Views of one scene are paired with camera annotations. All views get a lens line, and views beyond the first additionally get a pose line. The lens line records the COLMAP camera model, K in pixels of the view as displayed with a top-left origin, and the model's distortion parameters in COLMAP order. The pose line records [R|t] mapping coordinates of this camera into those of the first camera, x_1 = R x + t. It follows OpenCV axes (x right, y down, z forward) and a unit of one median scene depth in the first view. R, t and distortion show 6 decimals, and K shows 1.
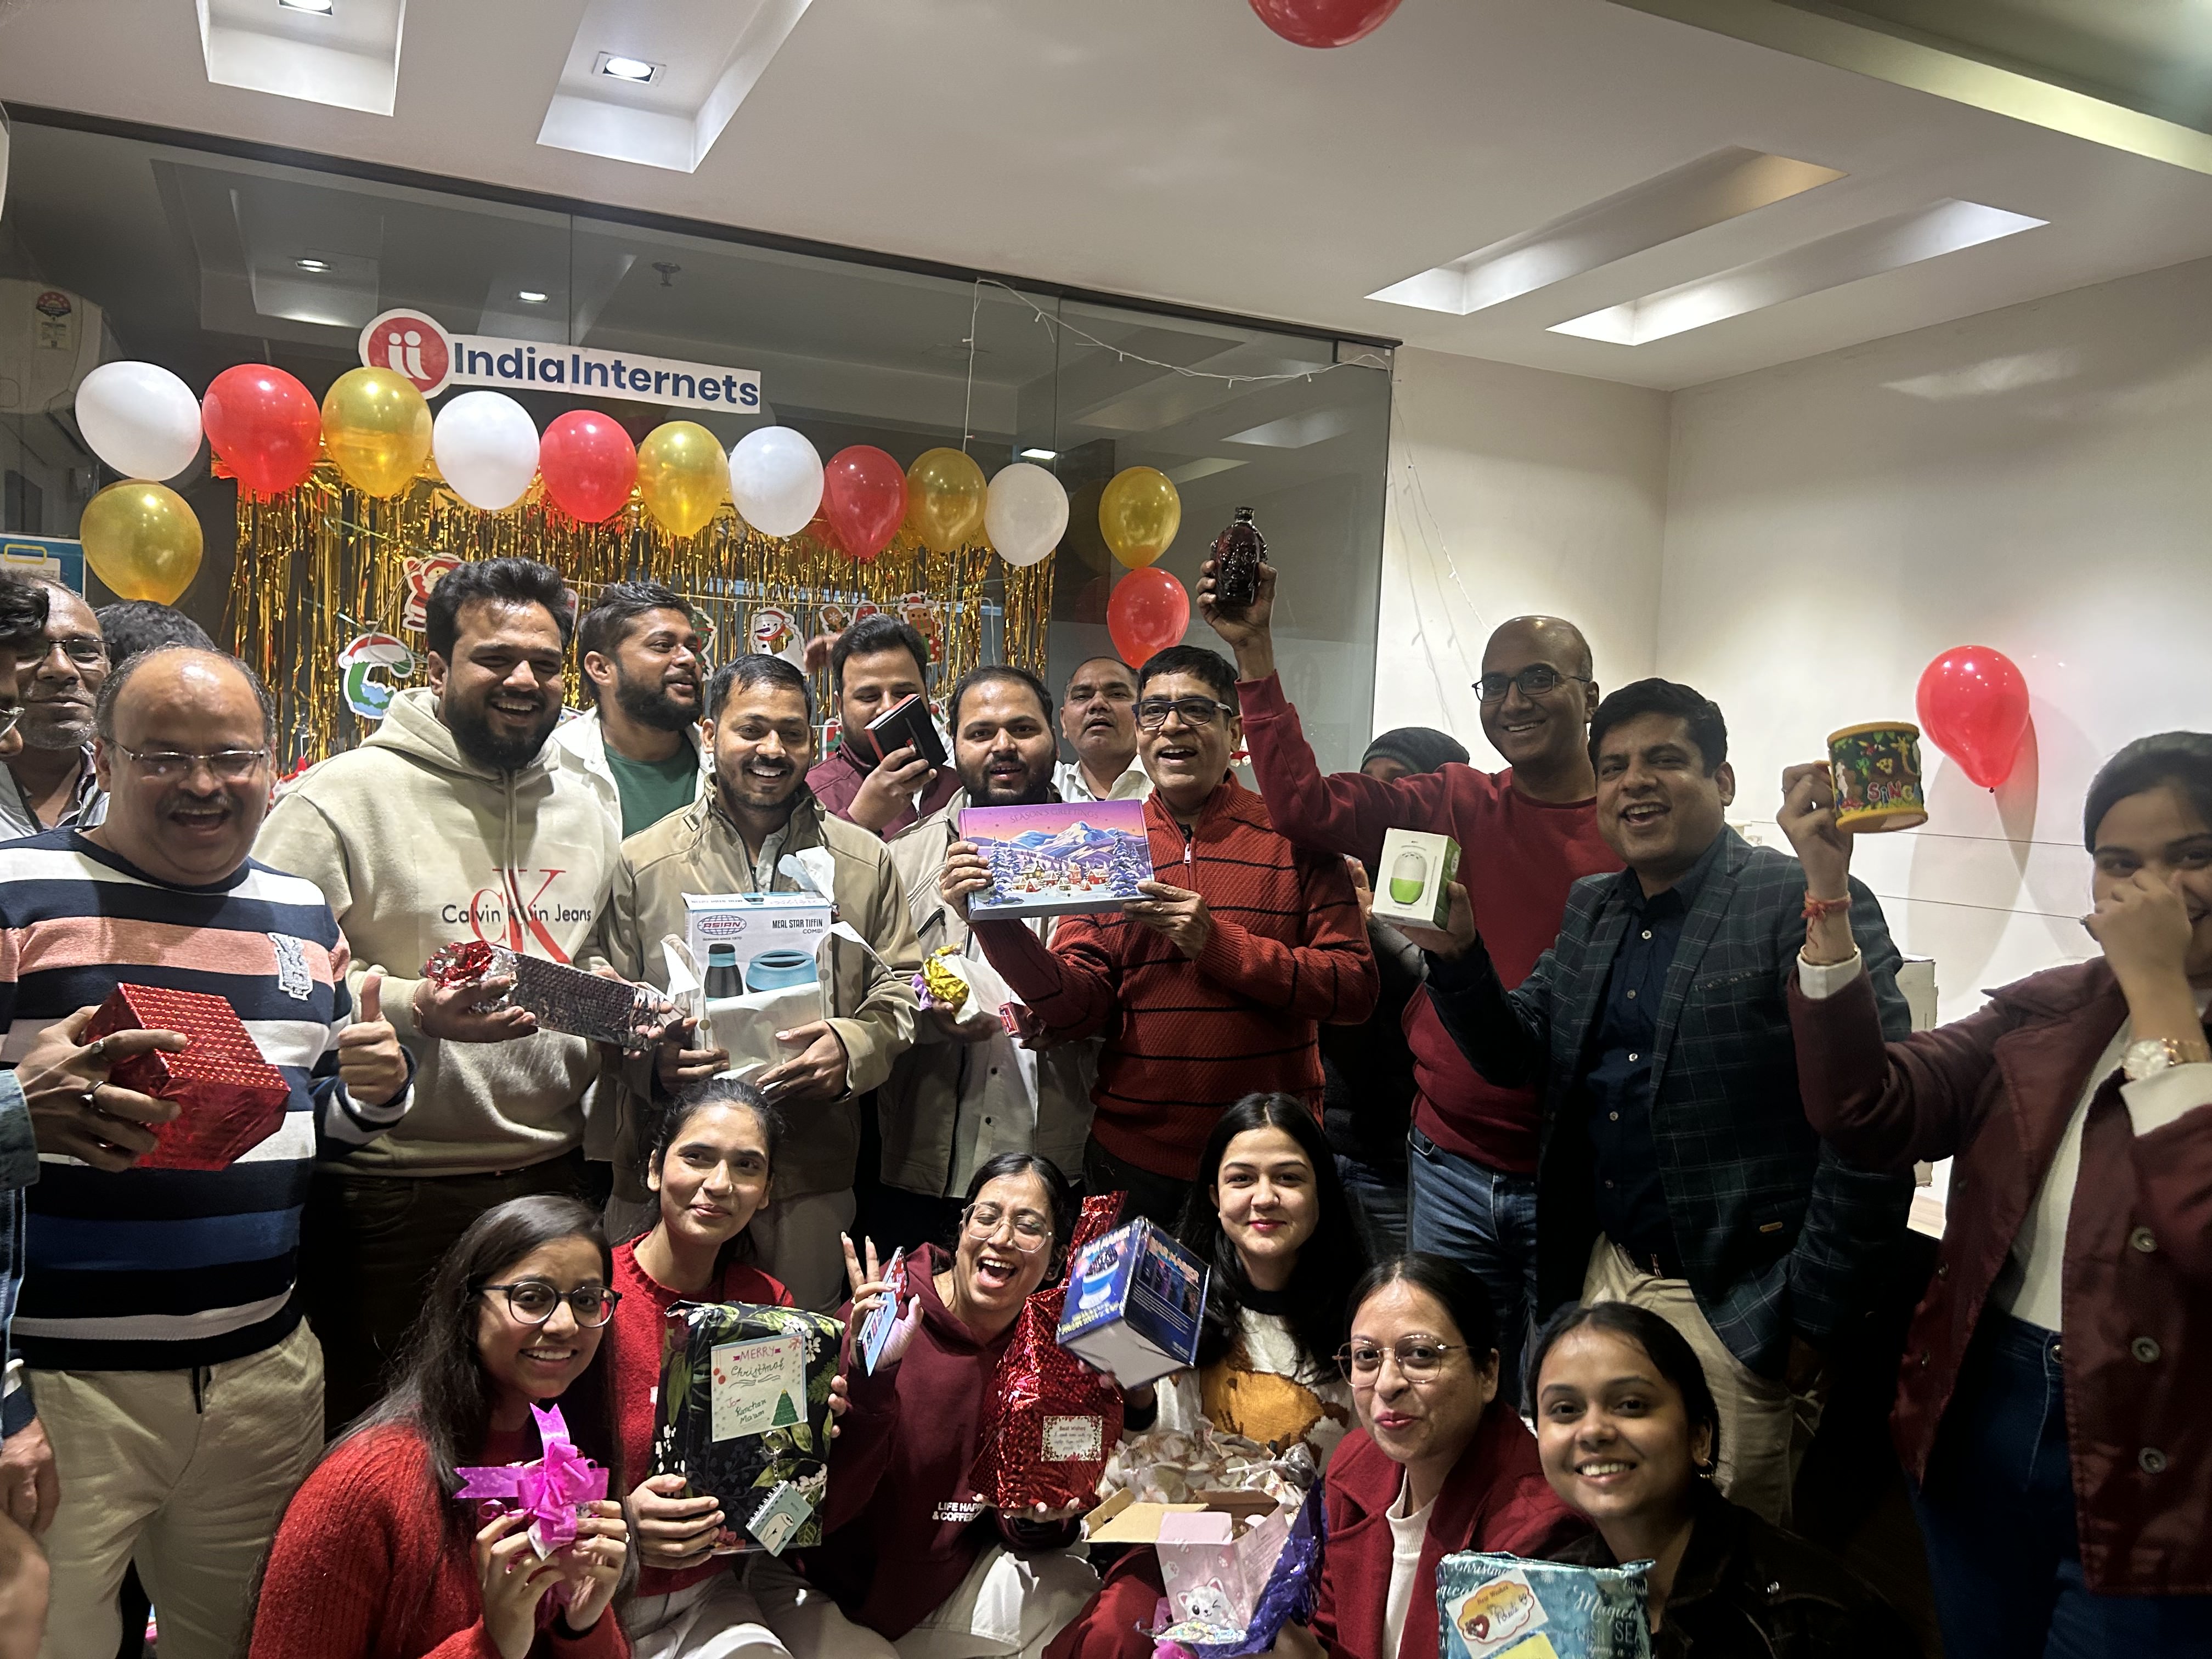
lens RADIAL K [[1664.0, 0, 1105.8], [0, 1664.0, 823.9], [0, 0, 1]] dist [0.004772, 0.005287]
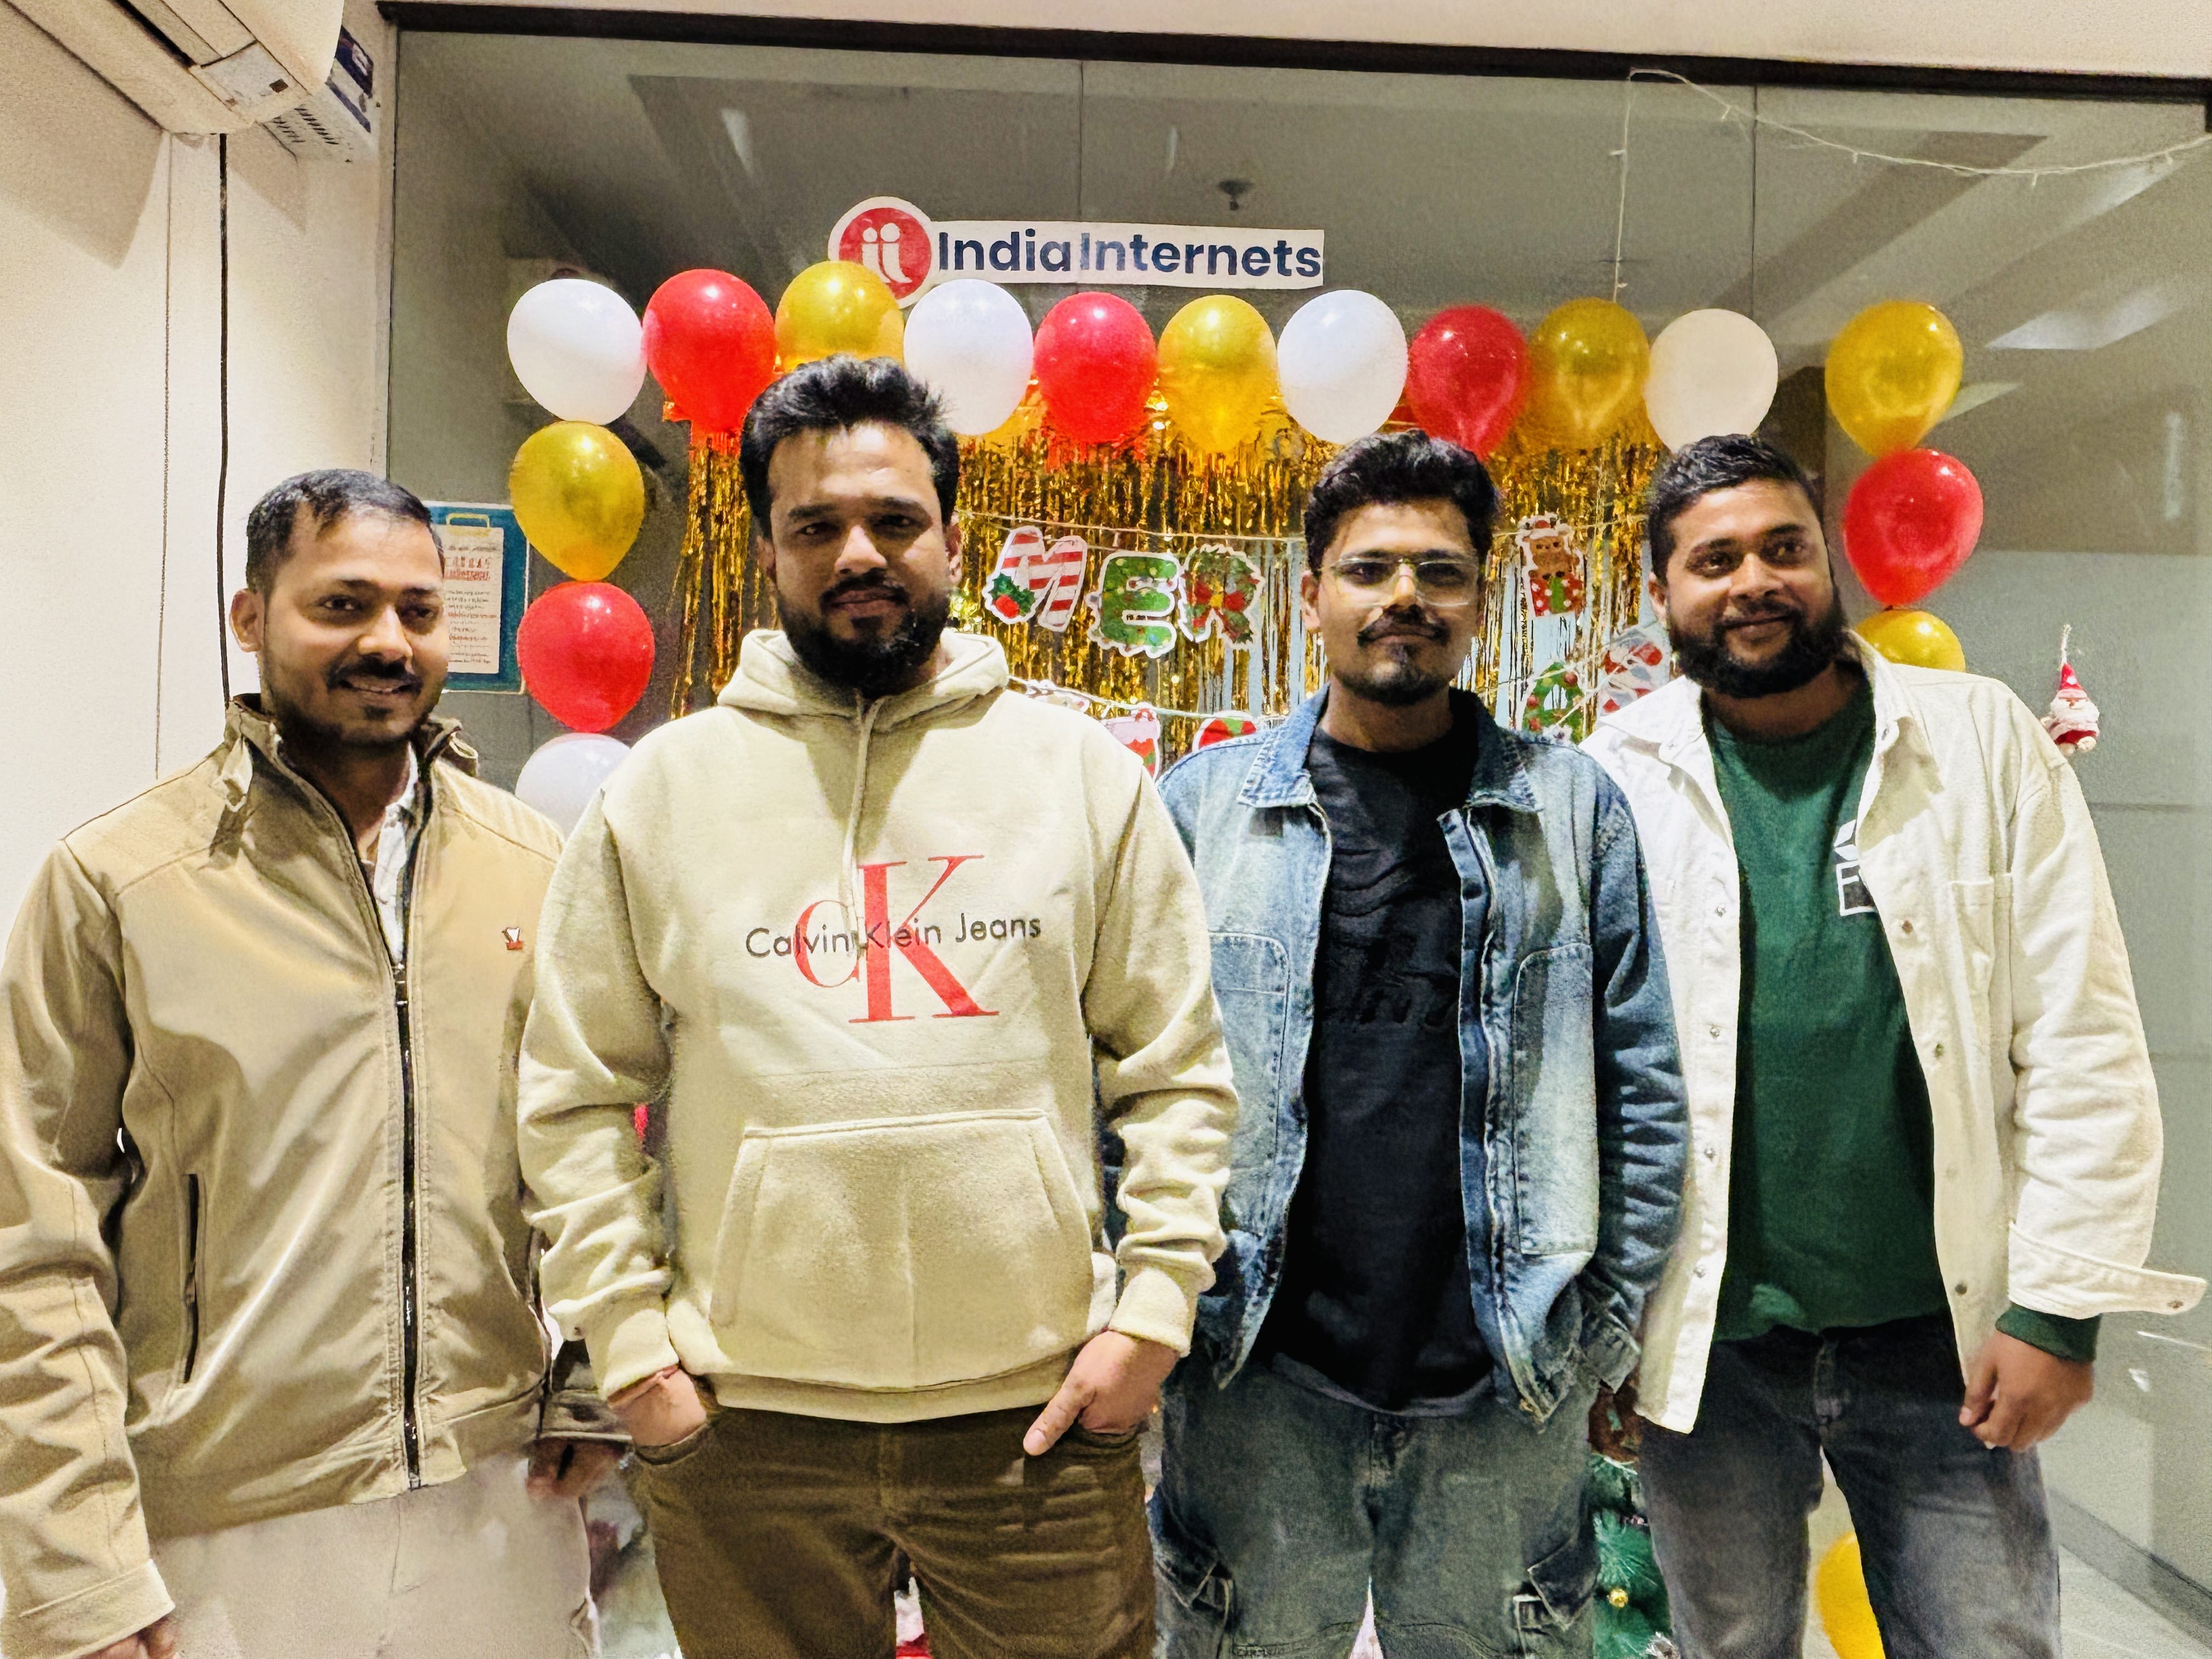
lens RADIAL K [[1652.5, 0, 1098.0], [0, 1652.5, 818.8], [0, 0, 1]] dist [-0.033136, -0.000592]
pose [[0.925792, -0.007502, -0.377960, -0.027888], [-0.011442, 0.998789, -0.047853, 0.023904], [0.377861, 0.048626, 0.924585, 0.310443]]
